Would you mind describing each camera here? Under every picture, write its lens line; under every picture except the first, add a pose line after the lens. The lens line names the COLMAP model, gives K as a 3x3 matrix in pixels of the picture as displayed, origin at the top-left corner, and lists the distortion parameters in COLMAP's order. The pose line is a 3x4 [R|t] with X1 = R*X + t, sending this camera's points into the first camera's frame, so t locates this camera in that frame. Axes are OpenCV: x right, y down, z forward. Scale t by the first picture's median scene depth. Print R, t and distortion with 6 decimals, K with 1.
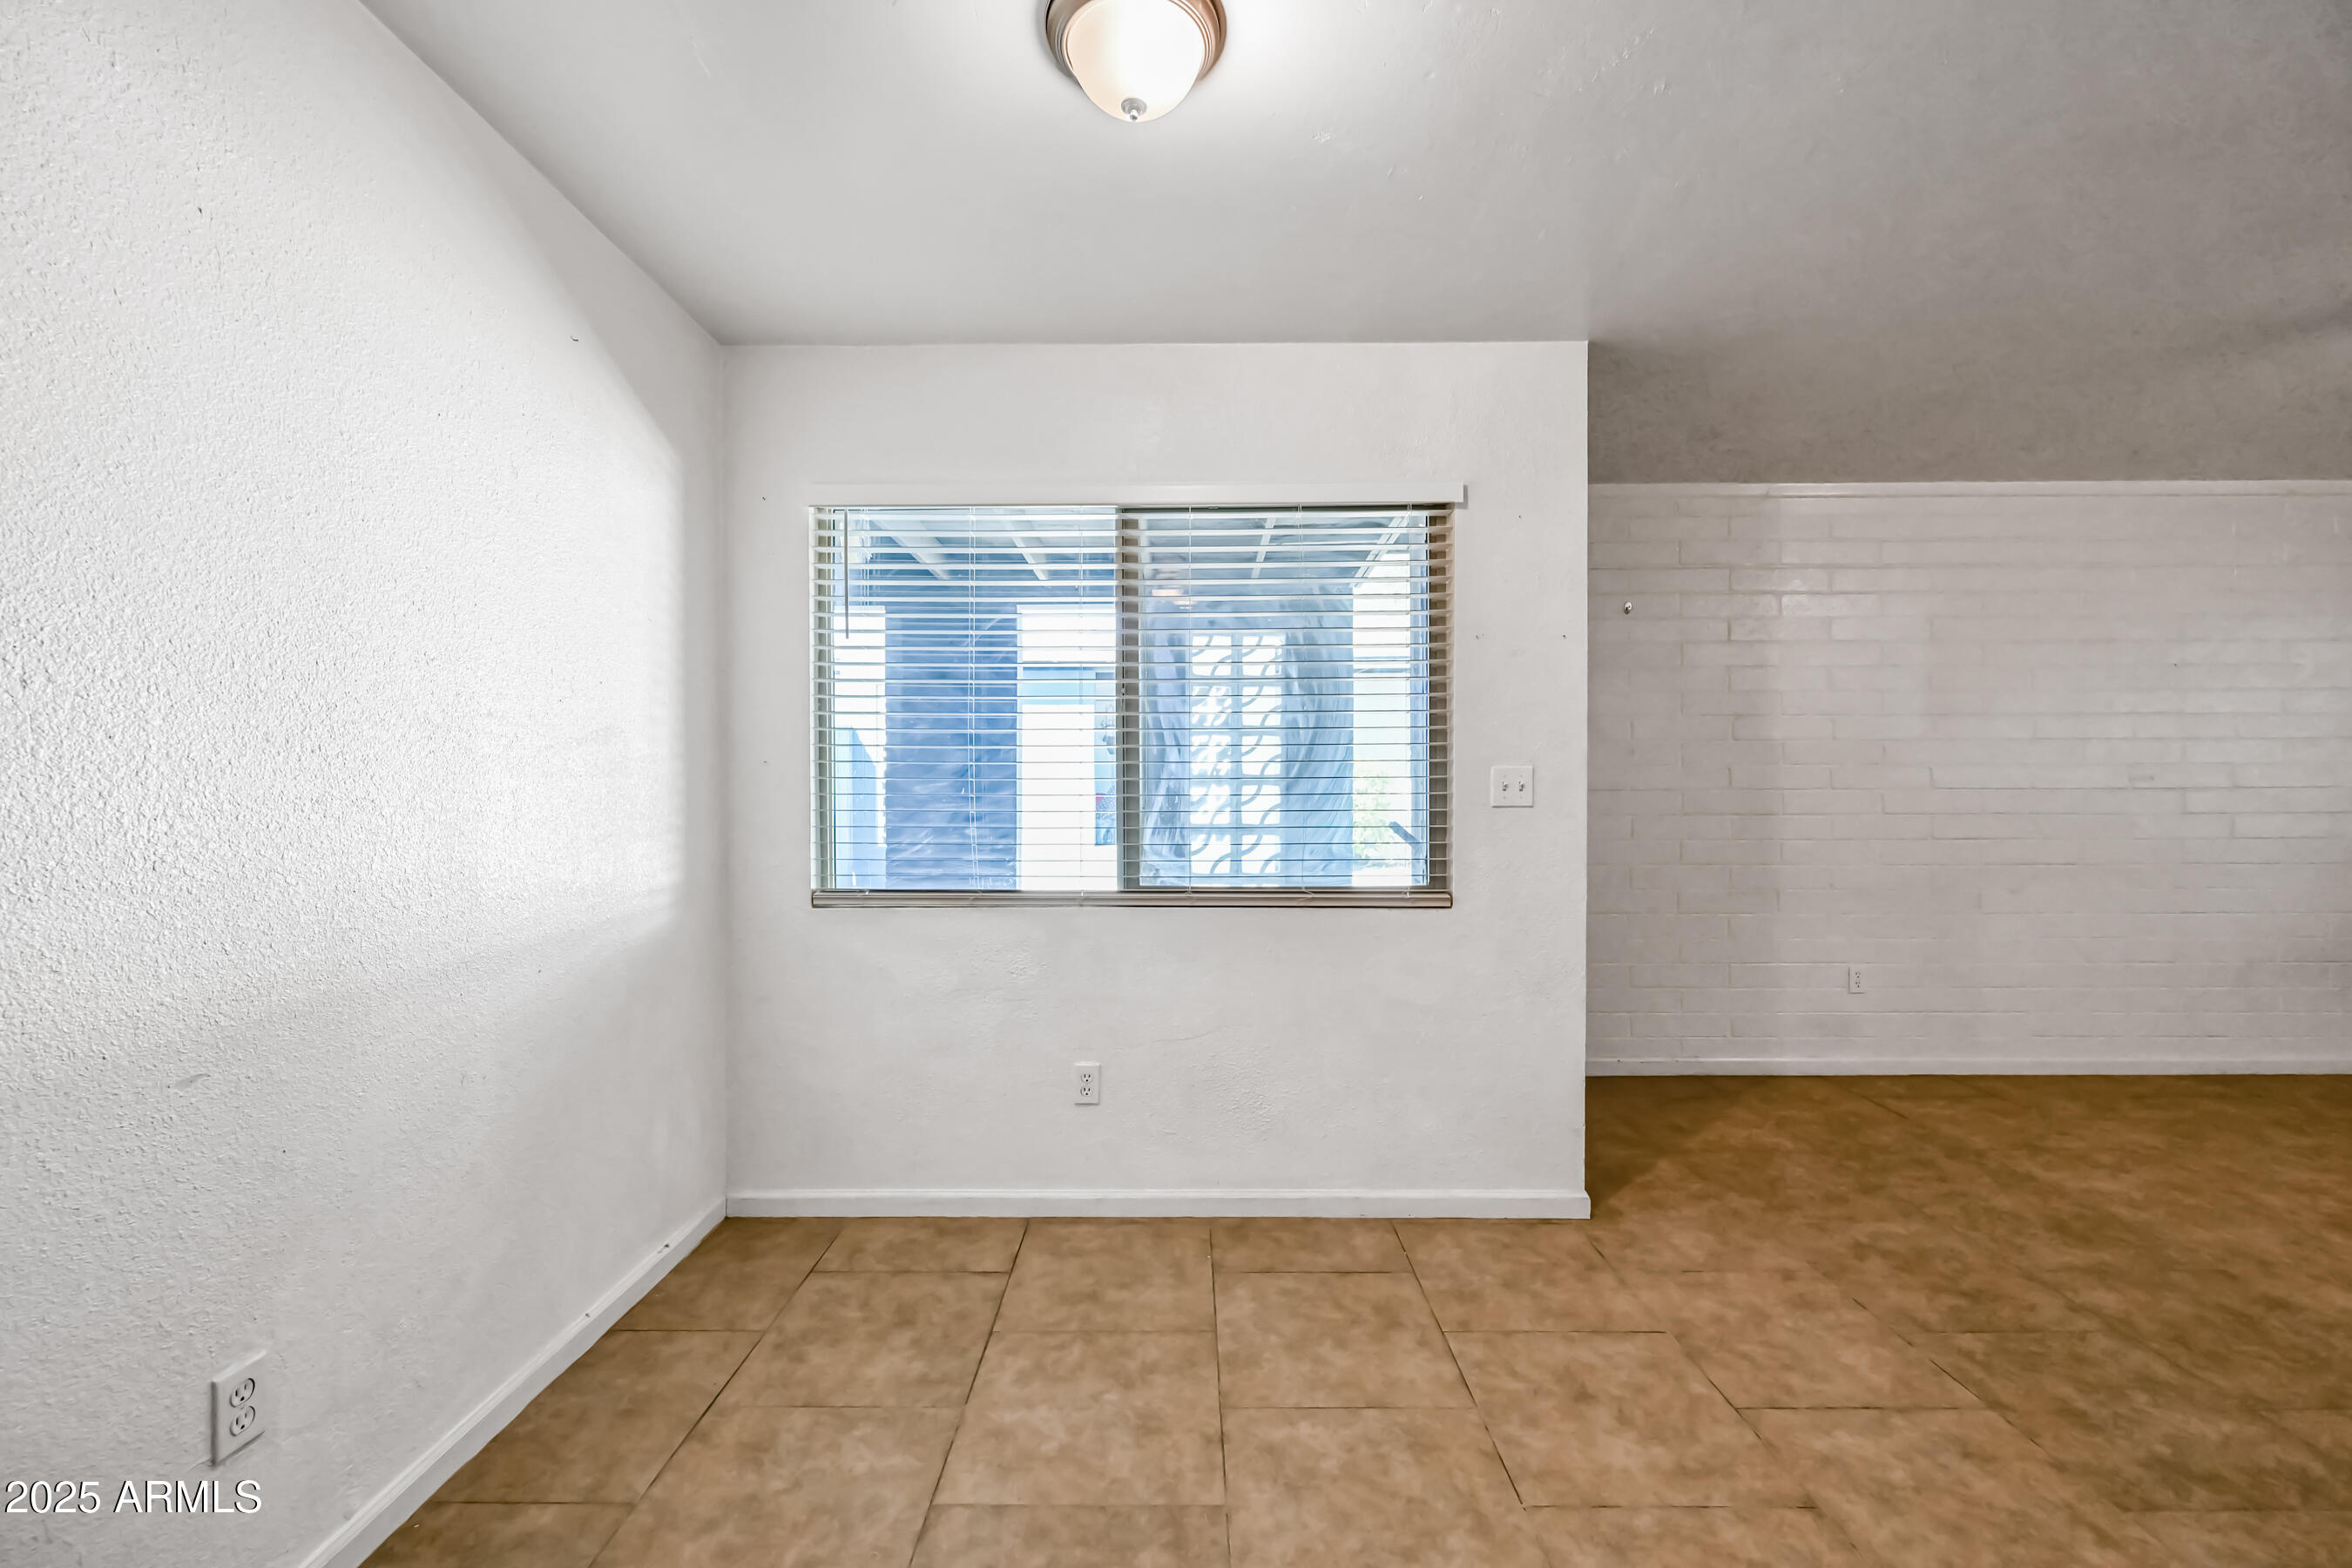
lens RADIAL K [[951.7, 0, 1176.7], [0, 951.7, 762.7], [0, 0, 1]] dist [0.000616, -0.000041]
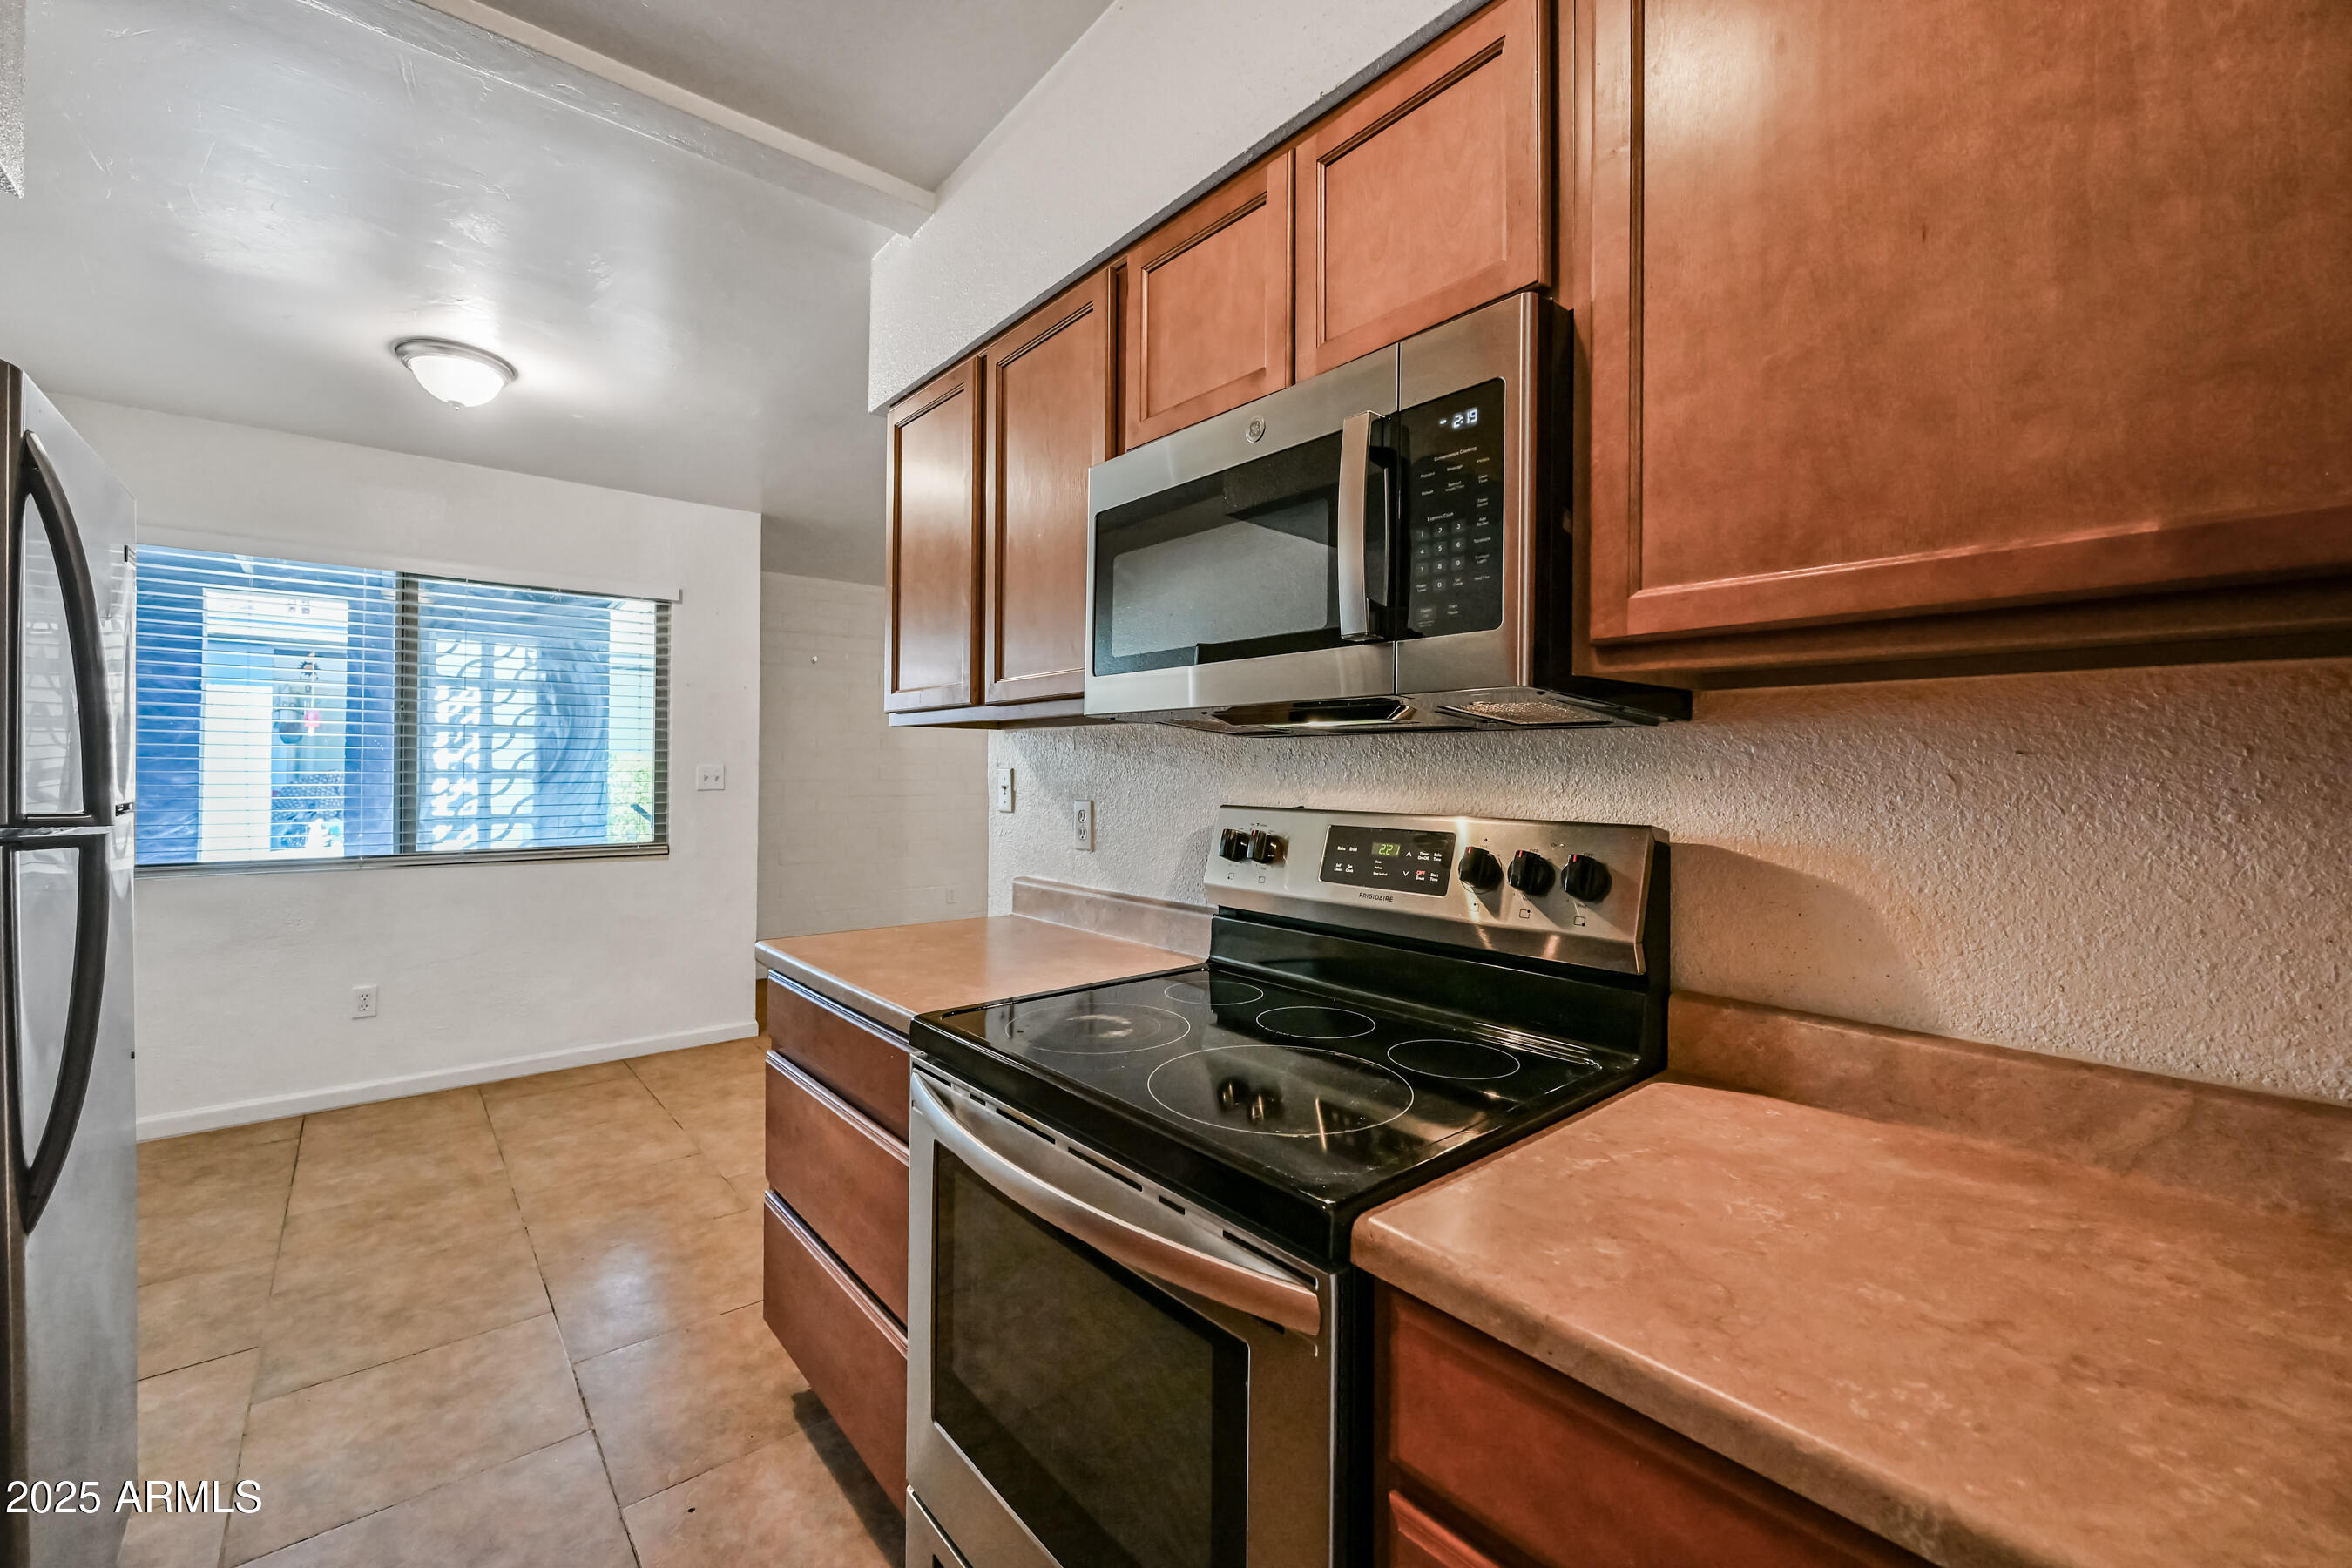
lens RADIAL K [[951.7, 0, 1176.7], [0, 951.7, 762.7], [0, 0, 1]] dist [0.000616, -0.000041]
pose [[0.758303, 0.008495, 0.651847, -0.104650], [-0.012306, 0.999923, 0.001284, -0.012272], [-0.651787, -0.008995, 0.758349, -0.753252]]
